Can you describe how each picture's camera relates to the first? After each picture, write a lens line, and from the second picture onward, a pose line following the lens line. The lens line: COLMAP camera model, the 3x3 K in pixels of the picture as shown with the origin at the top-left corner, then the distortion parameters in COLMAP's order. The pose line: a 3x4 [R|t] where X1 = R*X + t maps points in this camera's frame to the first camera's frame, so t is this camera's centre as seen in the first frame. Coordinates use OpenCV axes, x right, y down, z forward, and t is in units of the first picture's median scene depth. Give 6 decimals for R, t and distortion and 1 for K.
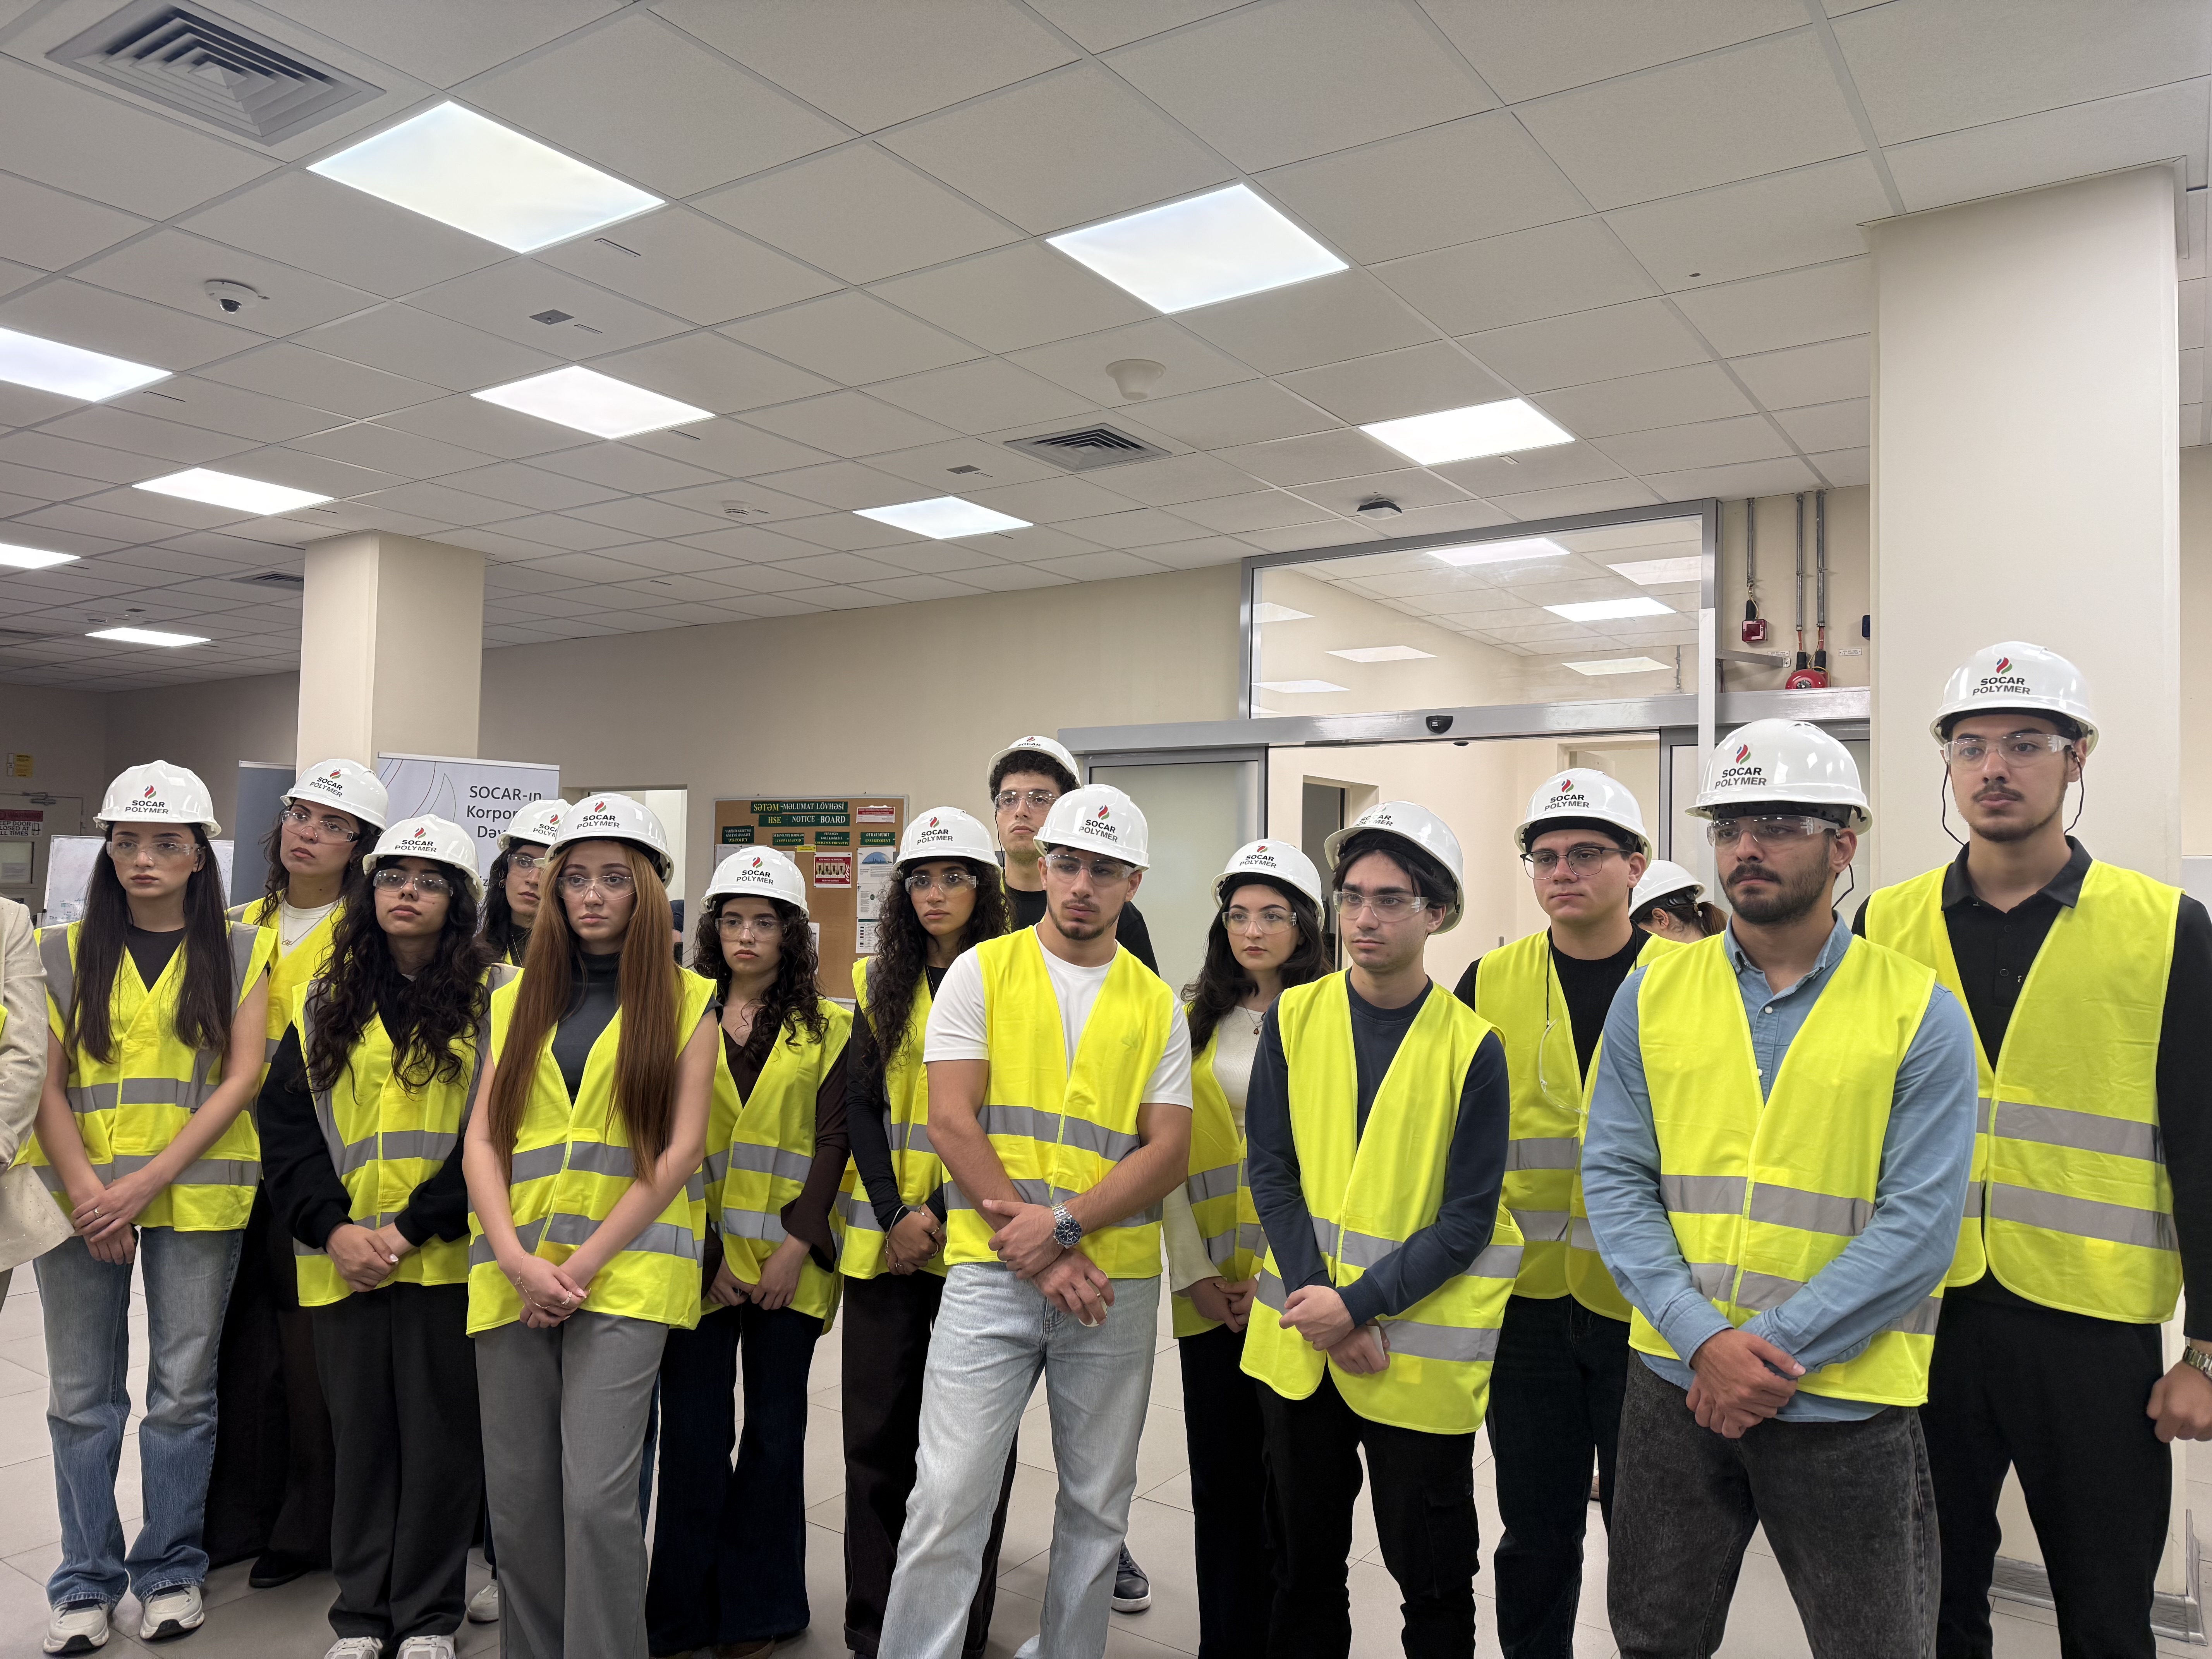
lens RADIAL K [[1543.6, 0, 1133.0], [0, 1543.6, 800.8], [0, 0, 1]] dist [0.048731, -0.054892]
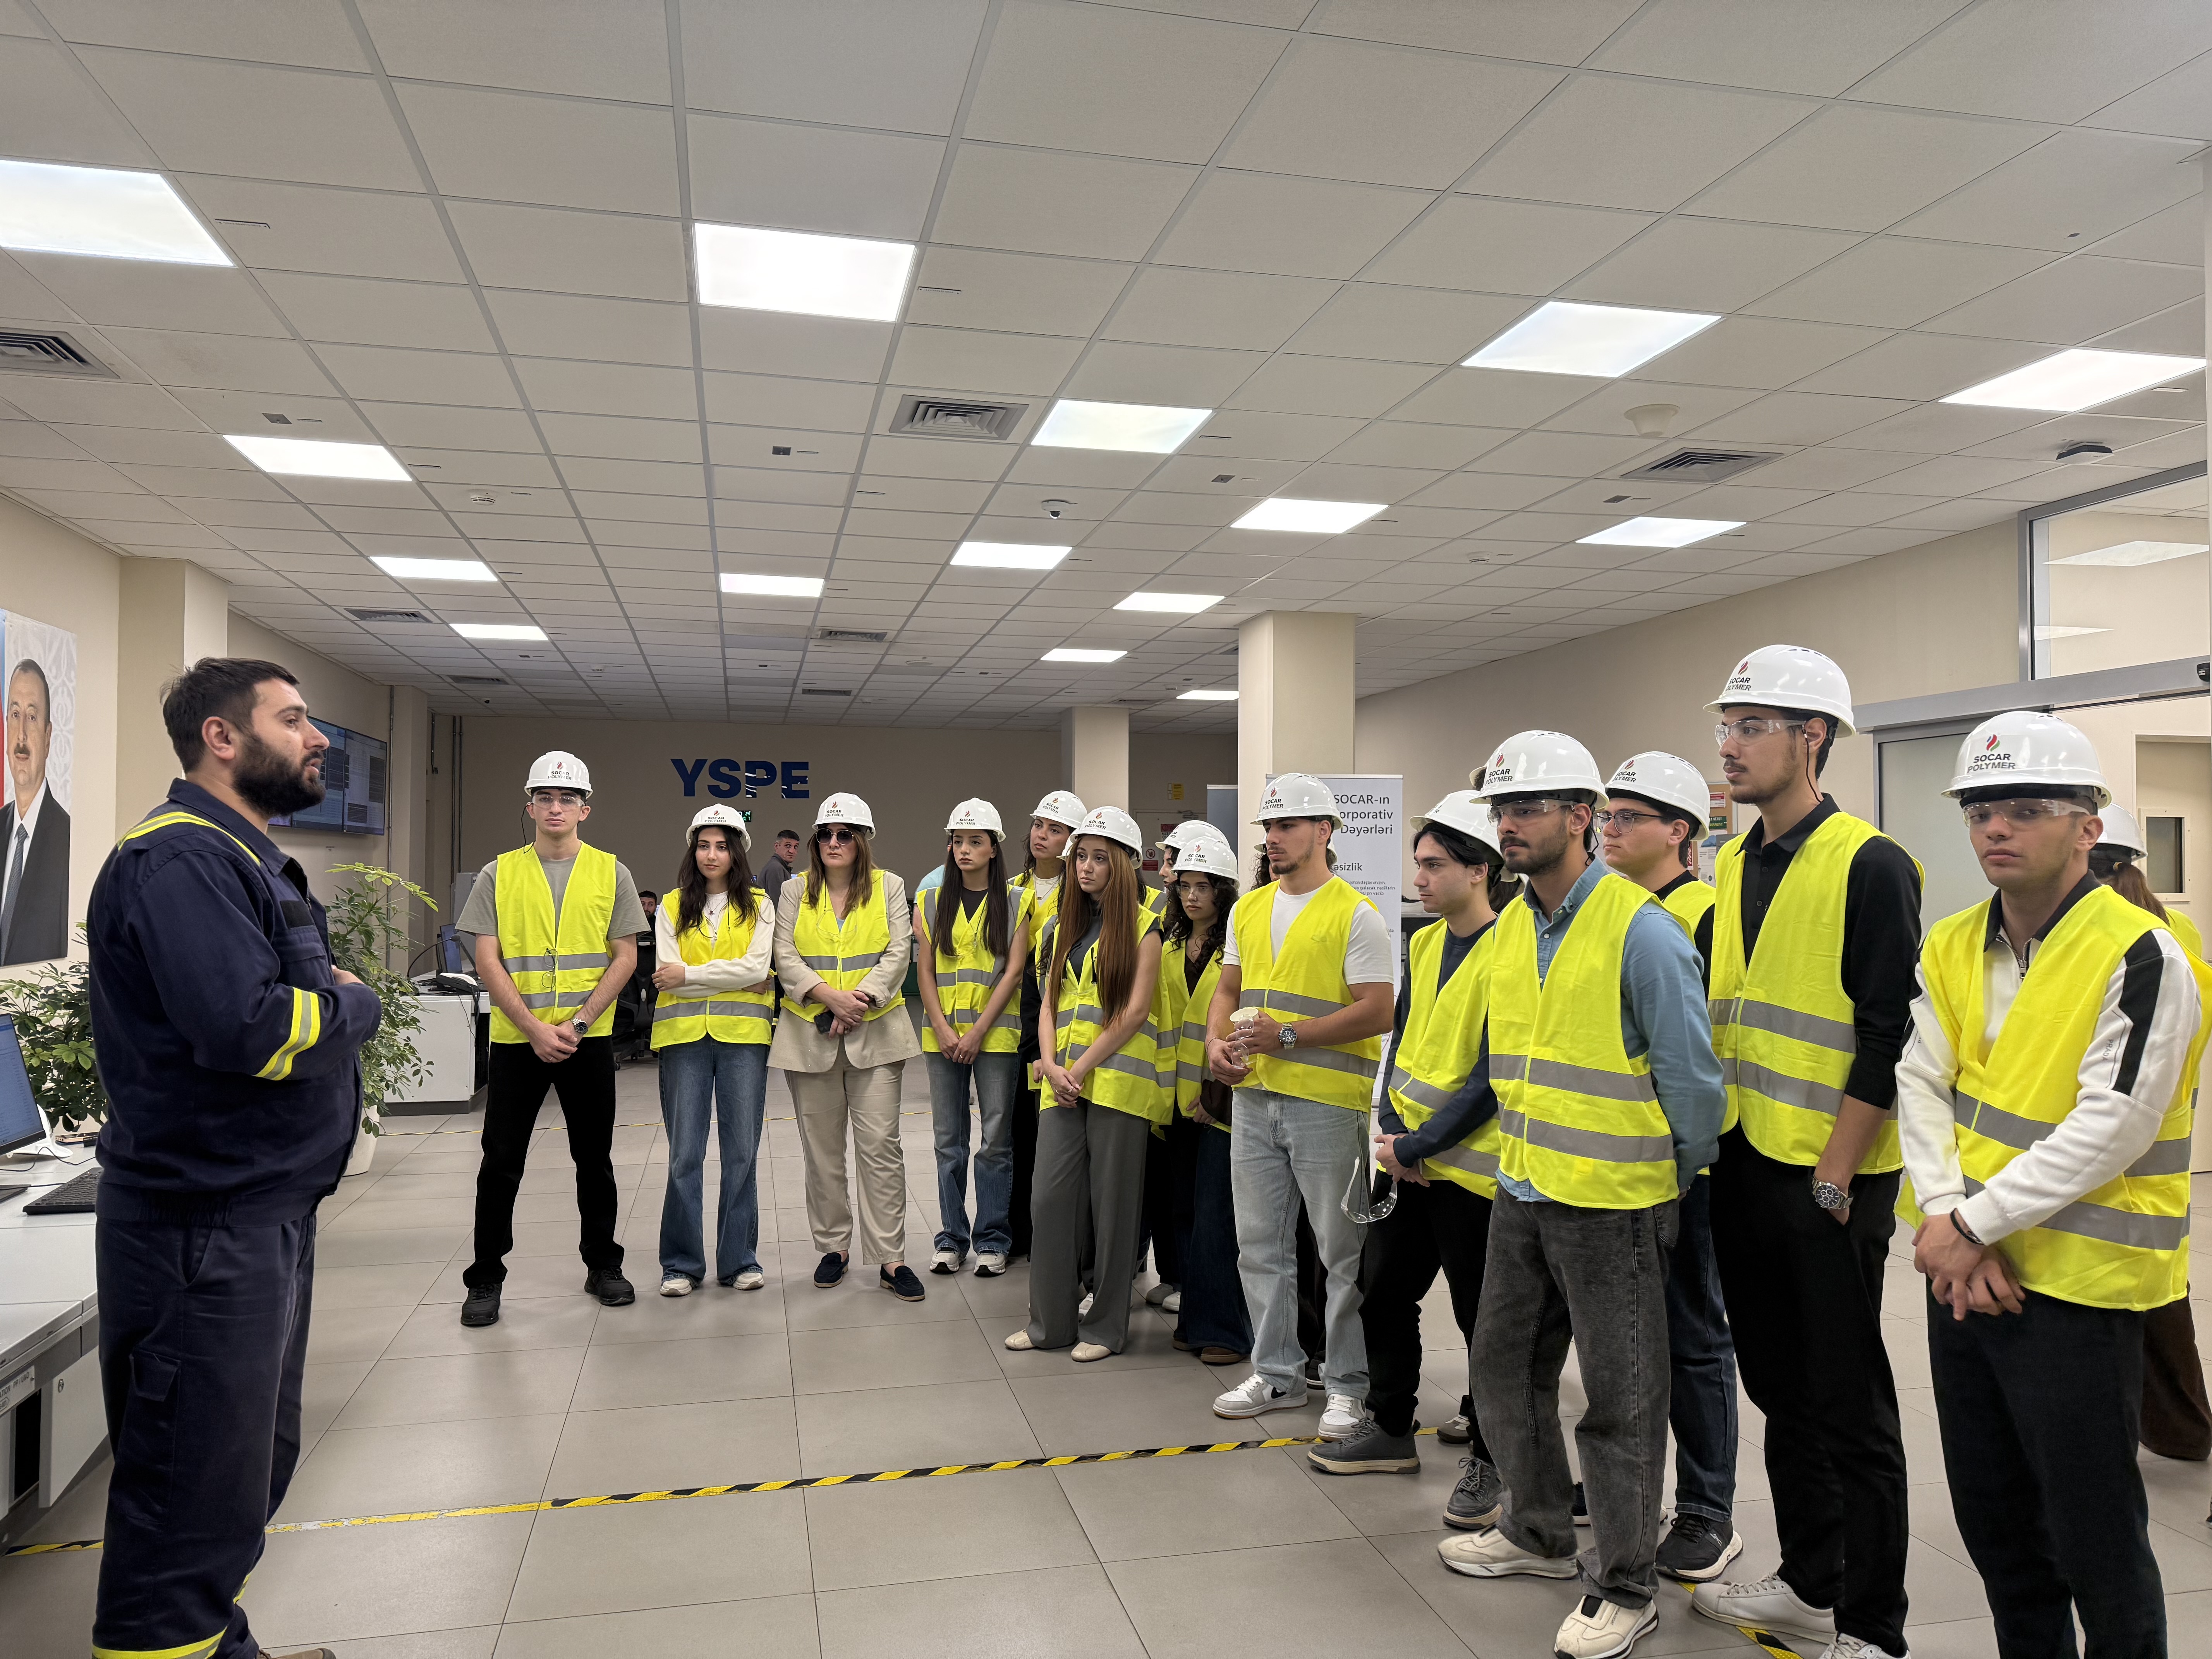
lens RADIAL K [[1570.7, 0, 1075.8], [0, 1570.7, 828.2], [0, 0, 1]] dist [0.044821, -0.000745]
pose [[0.724262, -0.033160, -0.688727, 0.783969], [0.048079, 0.998840, 0.002468, 0.012103], [0.687846, -0.034901, 0.725017, -0.263885]]
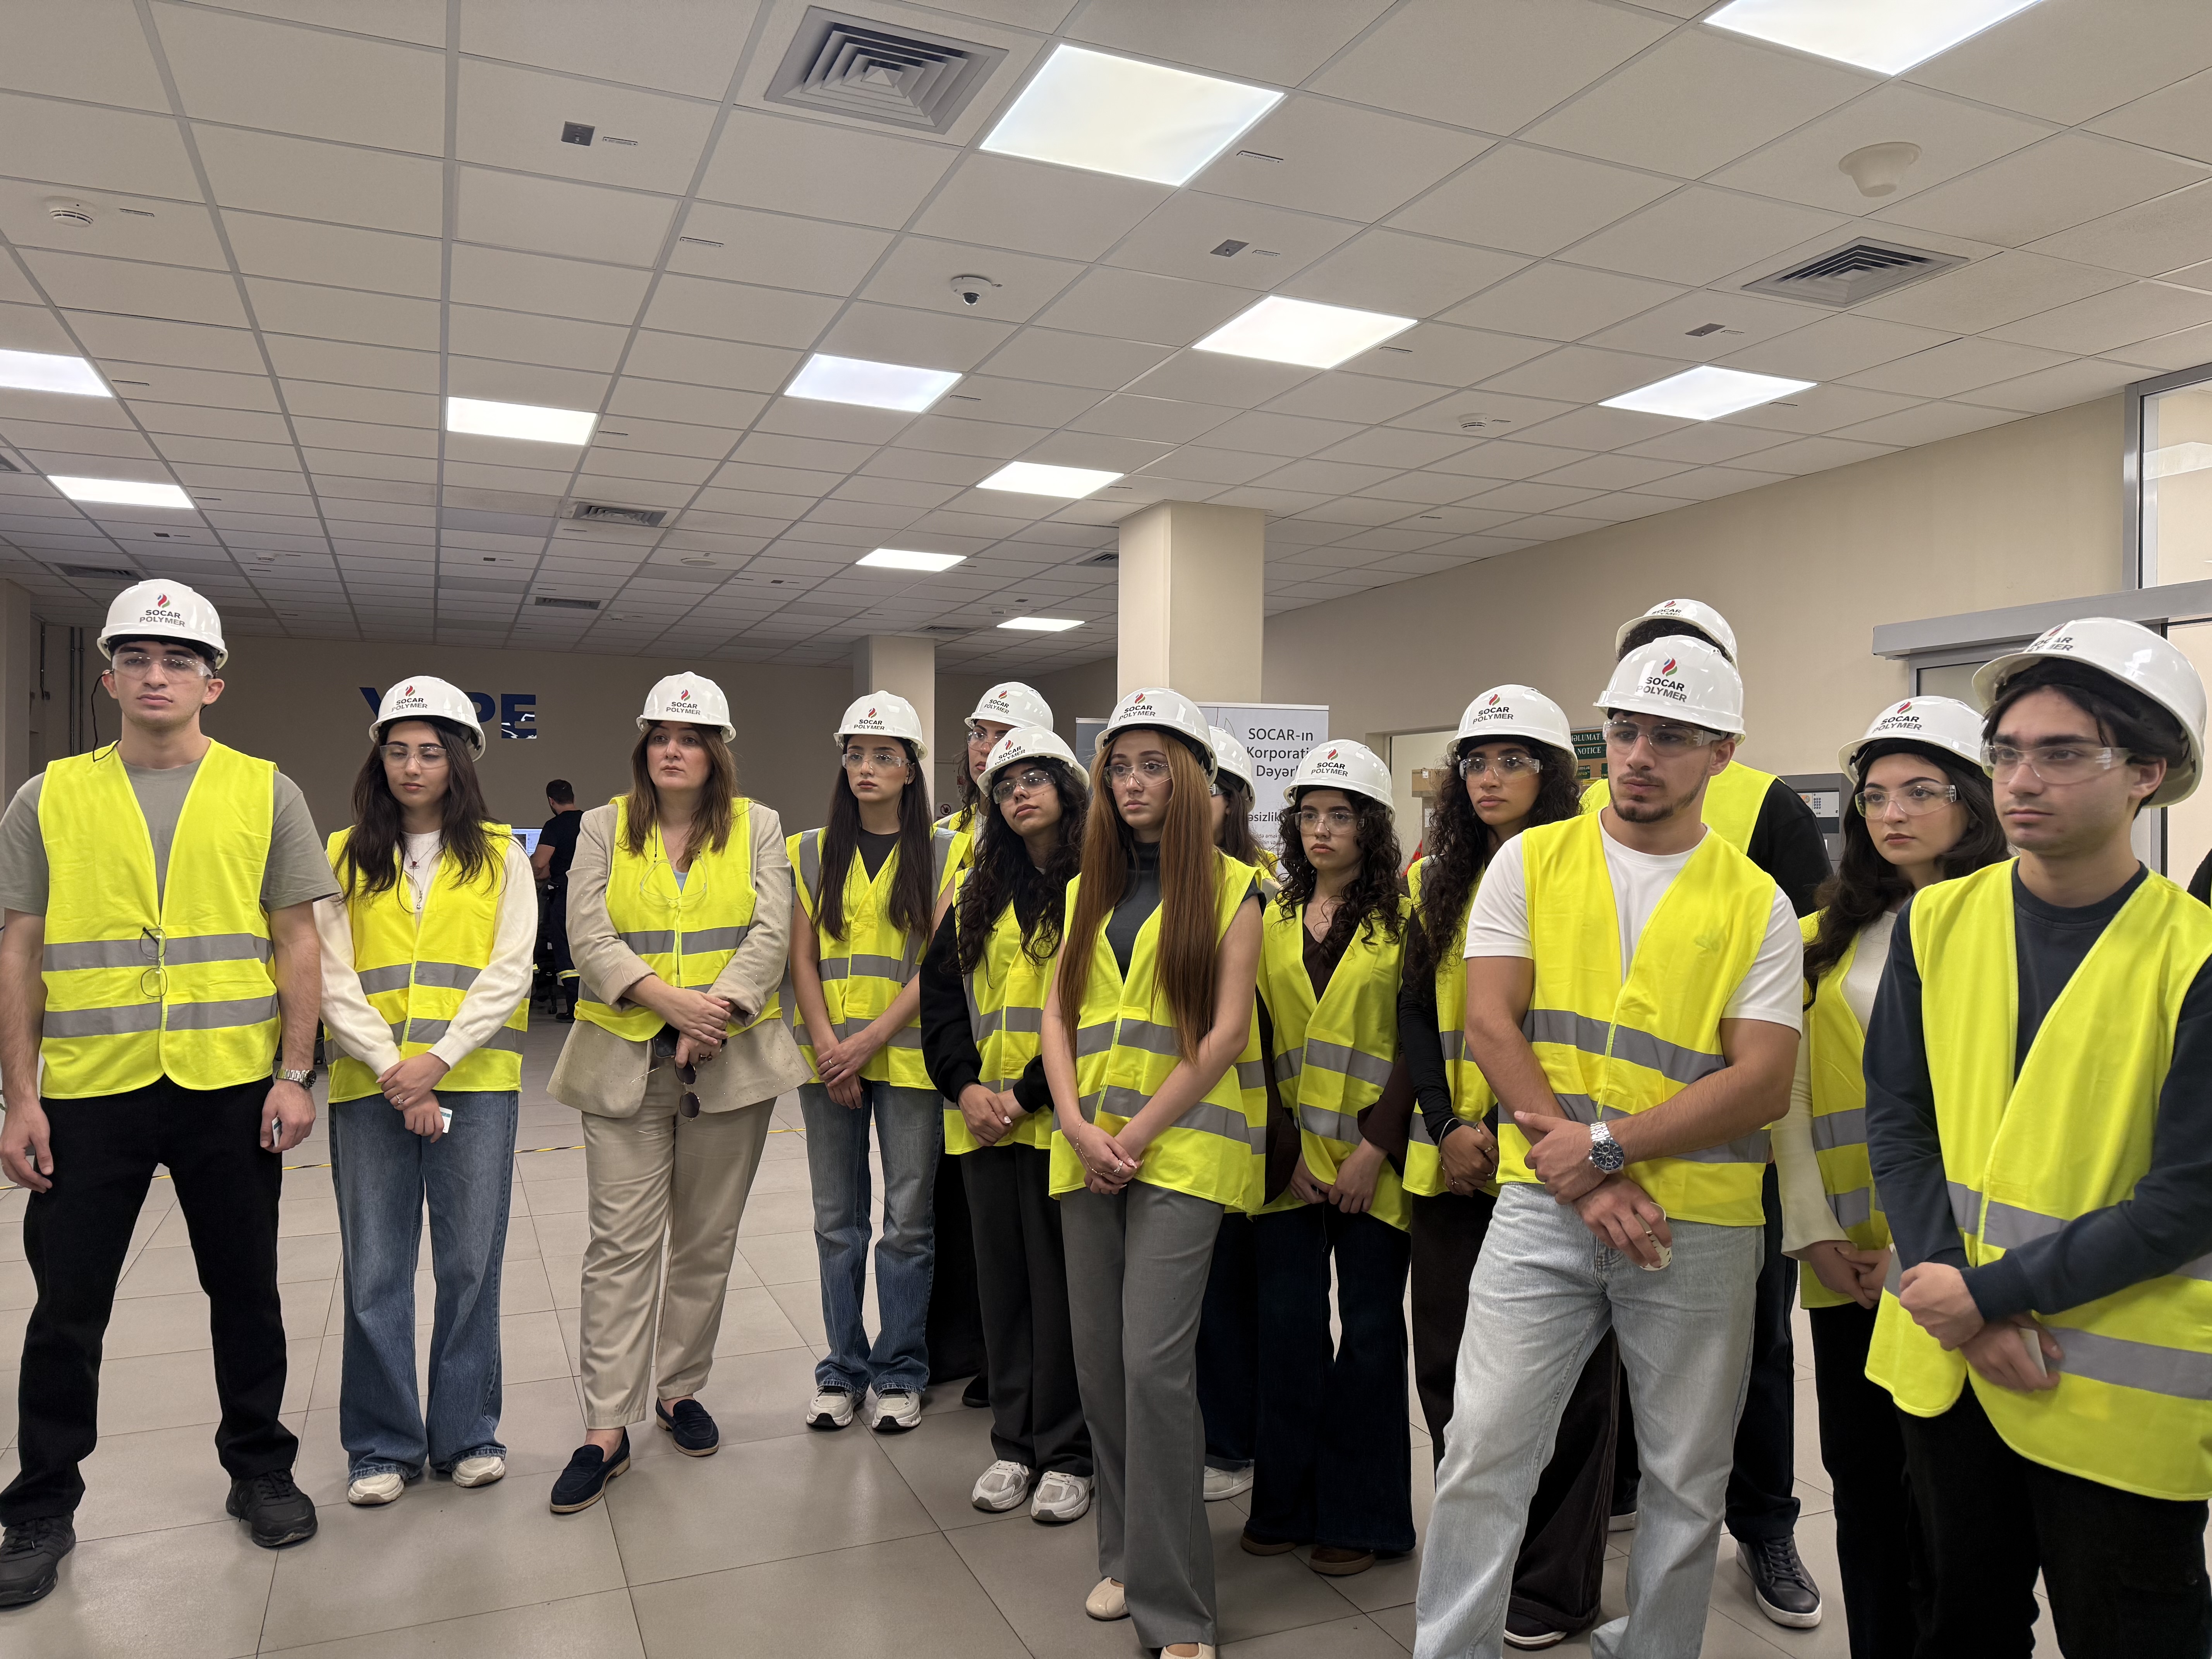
lens RADIAL K [[1566.6, 0, 1106.1], [0, 1566.6, 822.6], [0, 0, 1]] dist [0.084532, -0.110372]
pose [[0.838945, -0.014679, -0.544018, 0.179277], [0.035670, 0.998970, 0.028054, 0.051604], [0.543046, -0.042941, 0.838604, 0.105383]]
